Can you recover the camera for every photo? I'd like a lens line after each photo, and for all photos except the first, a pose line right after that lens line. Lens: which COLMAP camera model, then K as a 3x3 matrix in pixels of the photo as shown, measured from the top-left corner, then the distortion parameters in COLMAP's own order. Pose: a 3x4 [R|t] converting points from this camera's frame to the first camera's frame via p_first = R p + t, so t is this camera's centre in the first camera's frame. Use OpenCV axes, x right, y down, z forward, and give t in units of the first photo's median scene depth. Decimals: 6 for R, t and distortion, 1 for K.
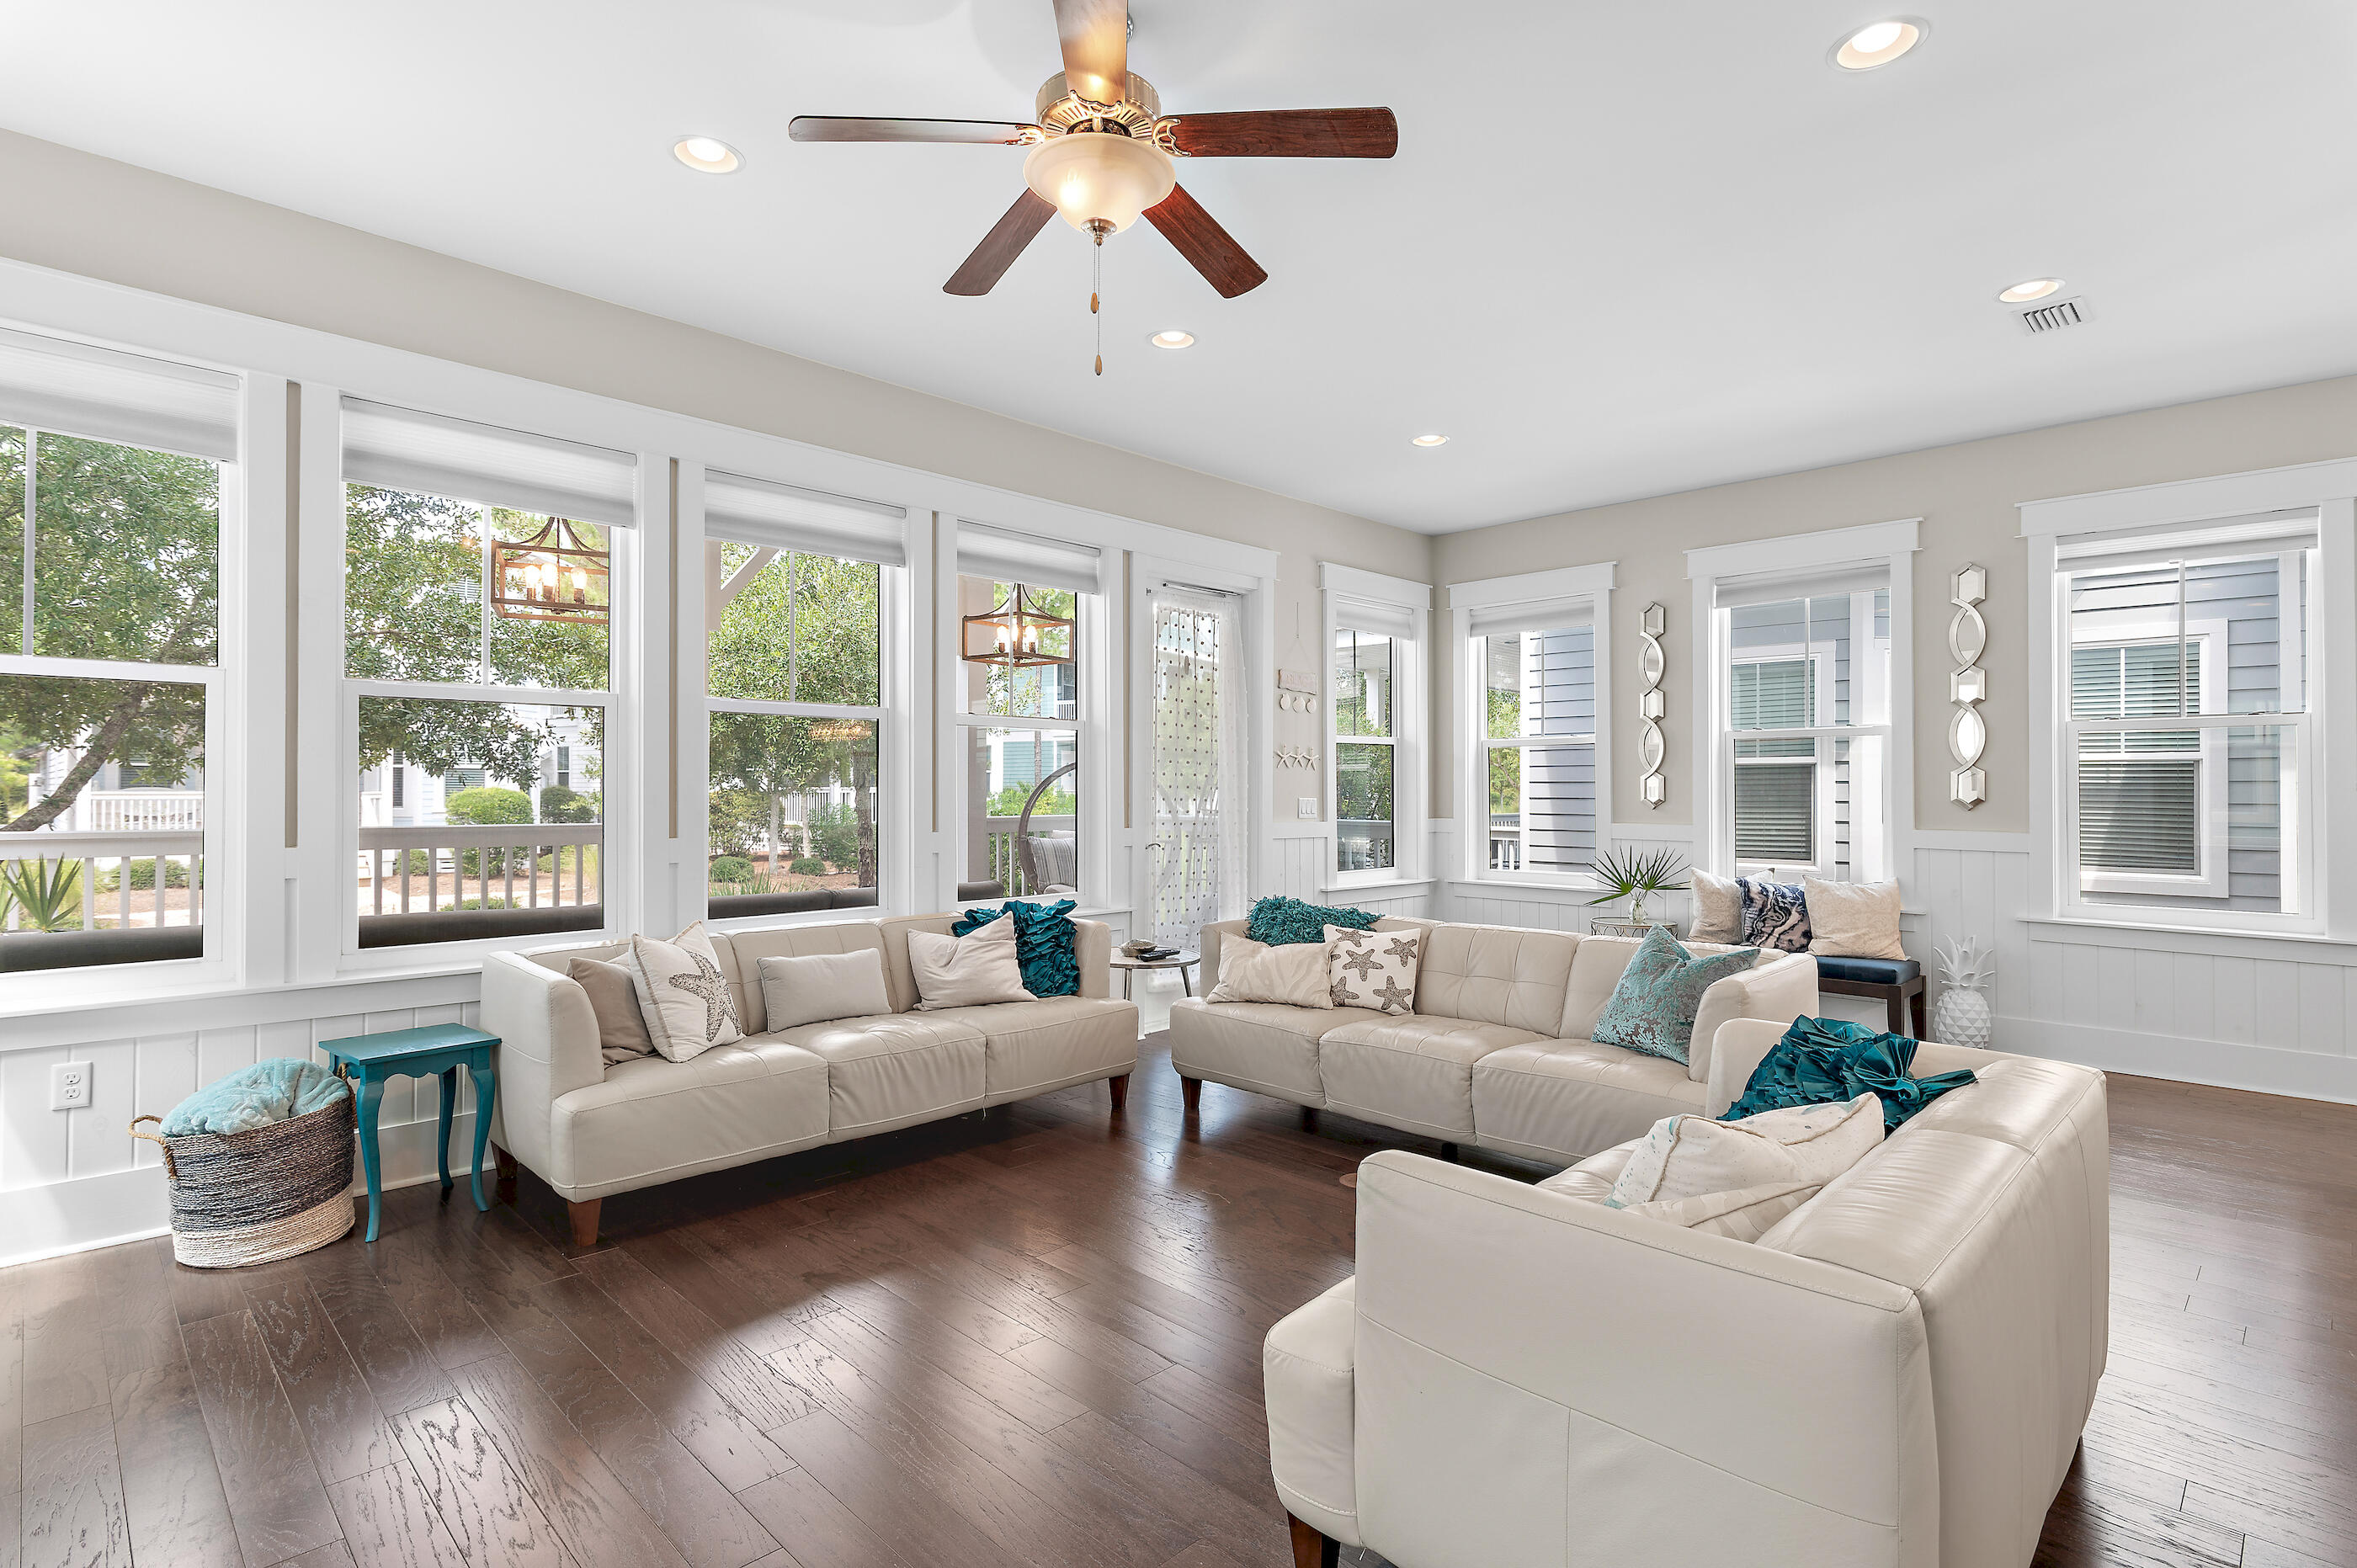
lens RADIAL K [[1151.3, 0, 1168.4], [0, 1151.3, 781.9], [0, 0, 1]] dist [0.001169, 0.000169]
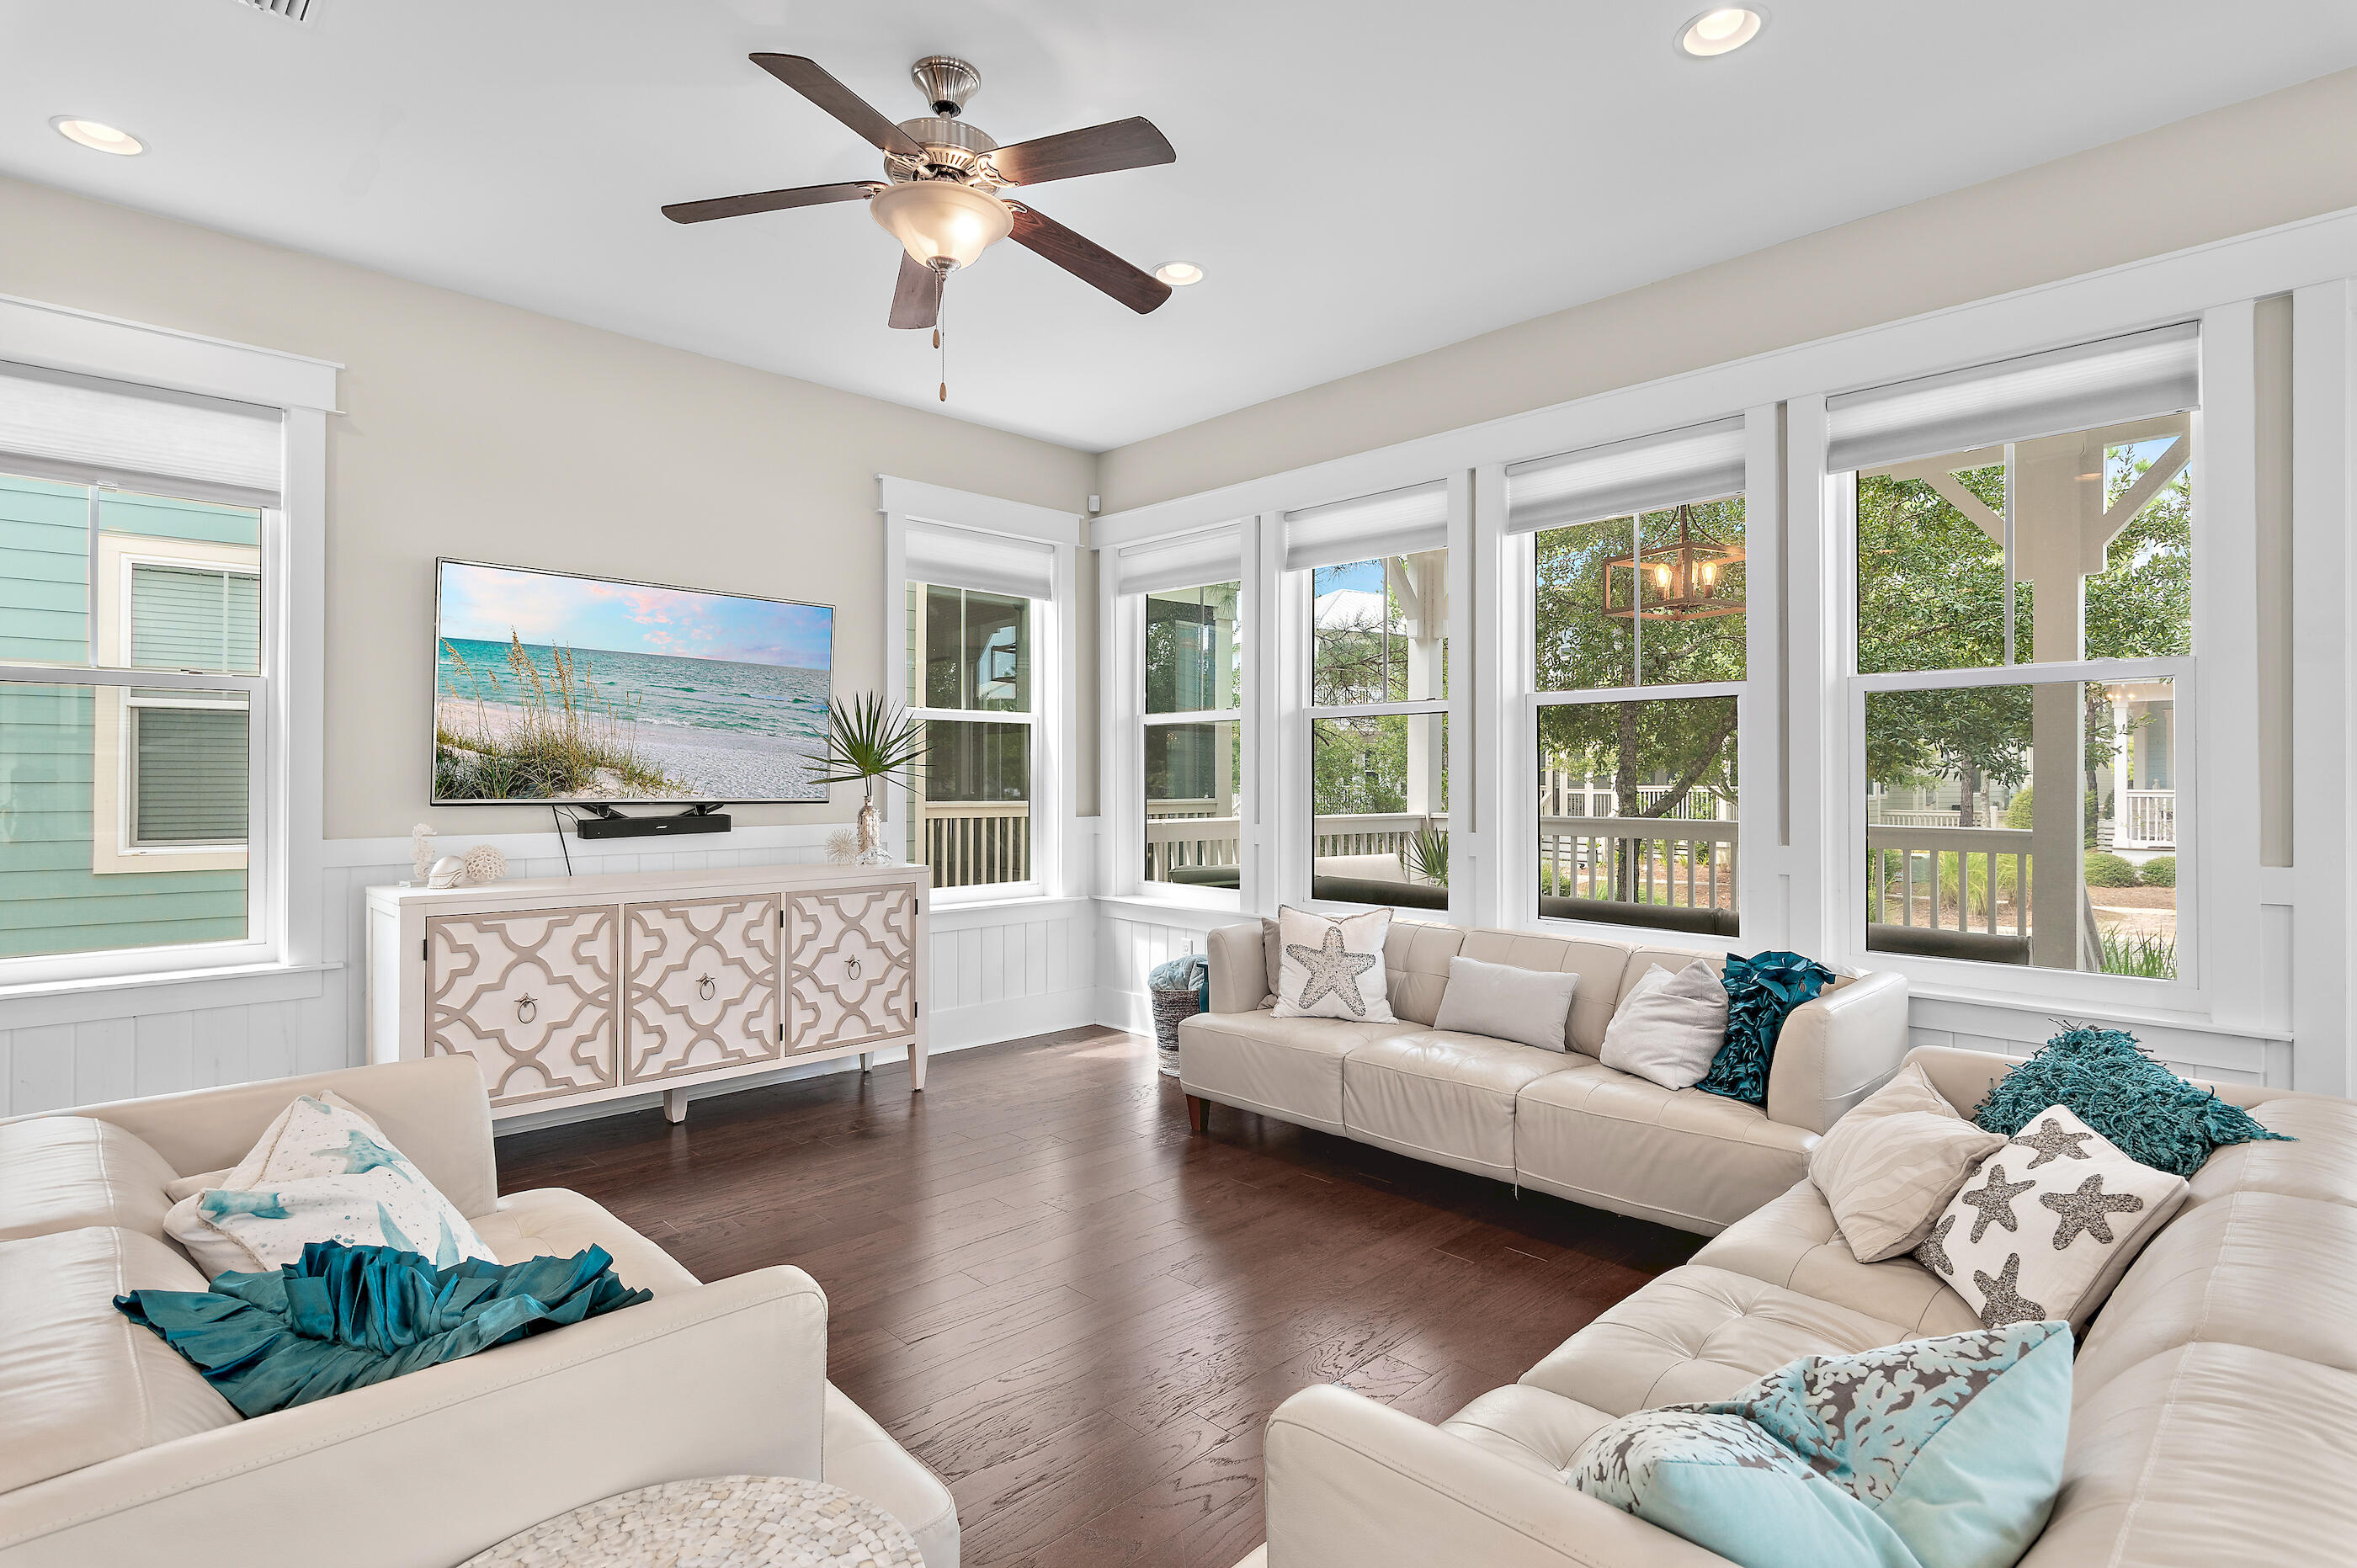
lens RADIAL K [[1170.2, 0, 1189.5], [0, 1170.2, 775.3], [0, 0, 1]] dist [0.002940, 0.000217]
pose [[-0.007758, -0.009045, -0.999929, 0.453967], [0.004389, 0.999949, -0.009079, 0.003901], [0.999960, -0.004459, -0.007718, 0.540588]]
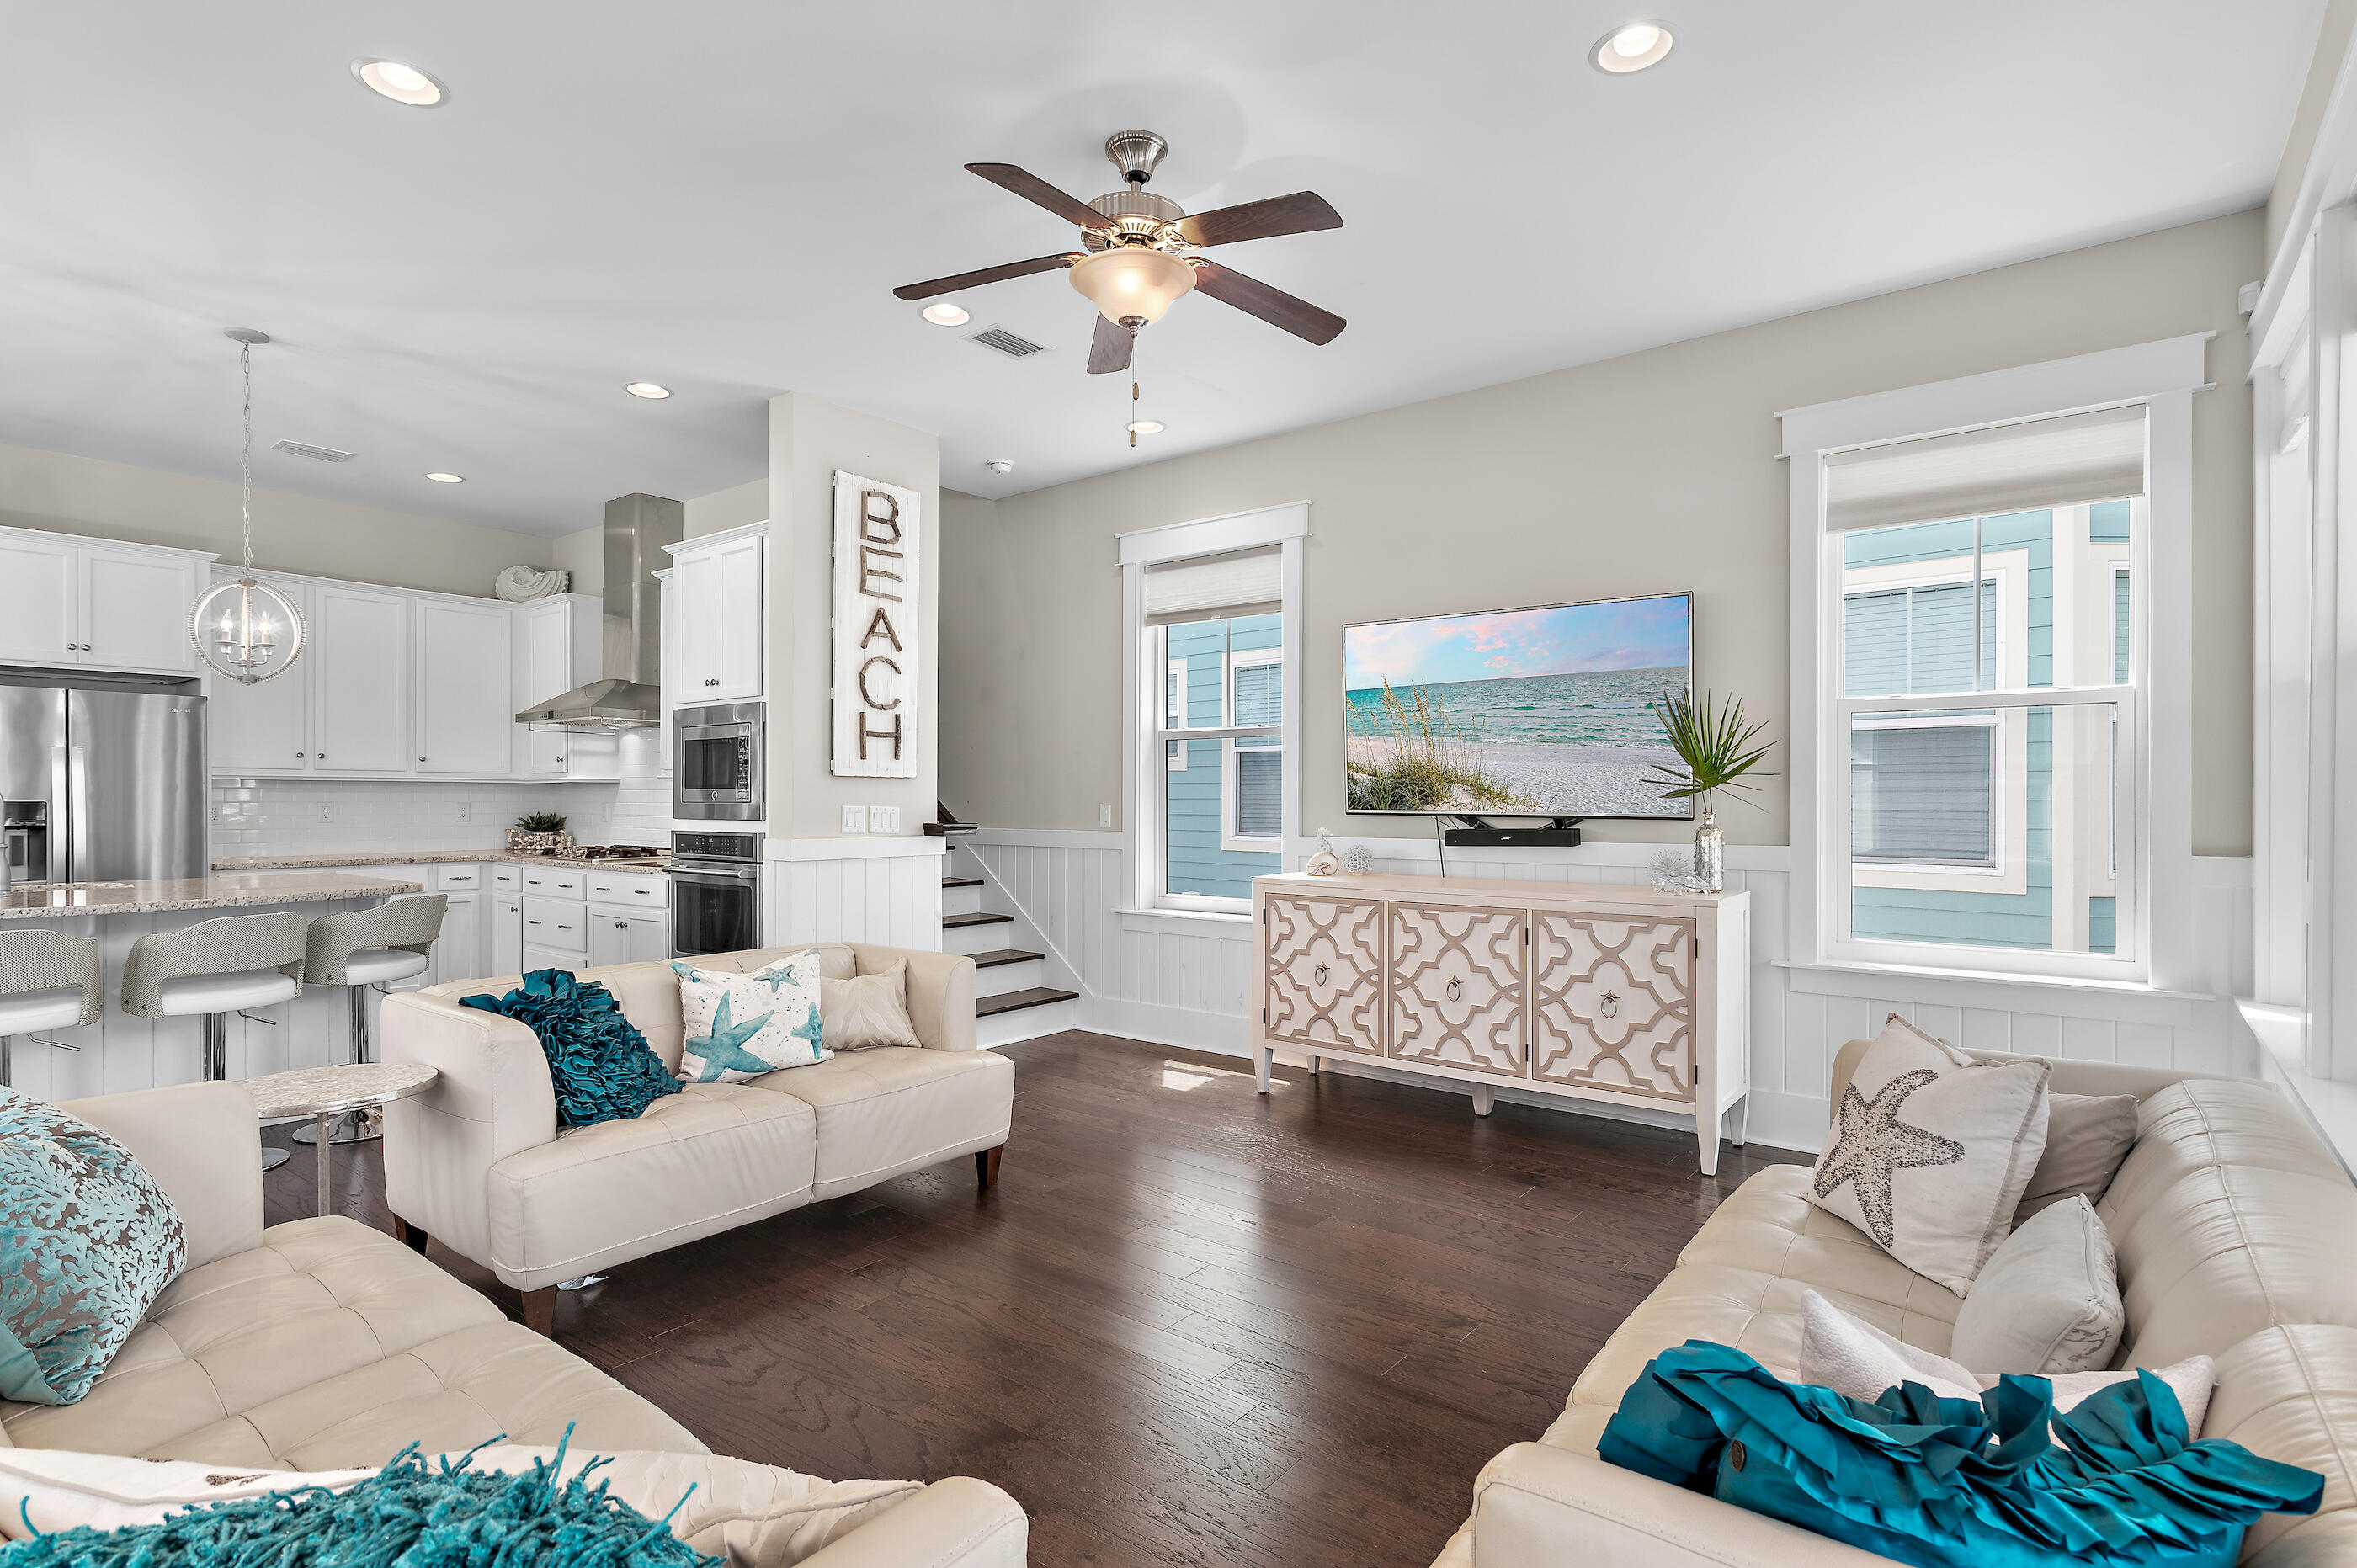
lens RADIAL K [[1127.1, 0, 1197.2], [0, 1127.1, 789.6], [0, 0, 1]] dist [0.002305, -0.007795]
pose [[-0.990092, -0.005849, -0.140295, 0.015733], [-0.003948, 0.999897, -0.013824, 0.006864], [0.140361, -0.013134, -0.990013, 0.936409]]
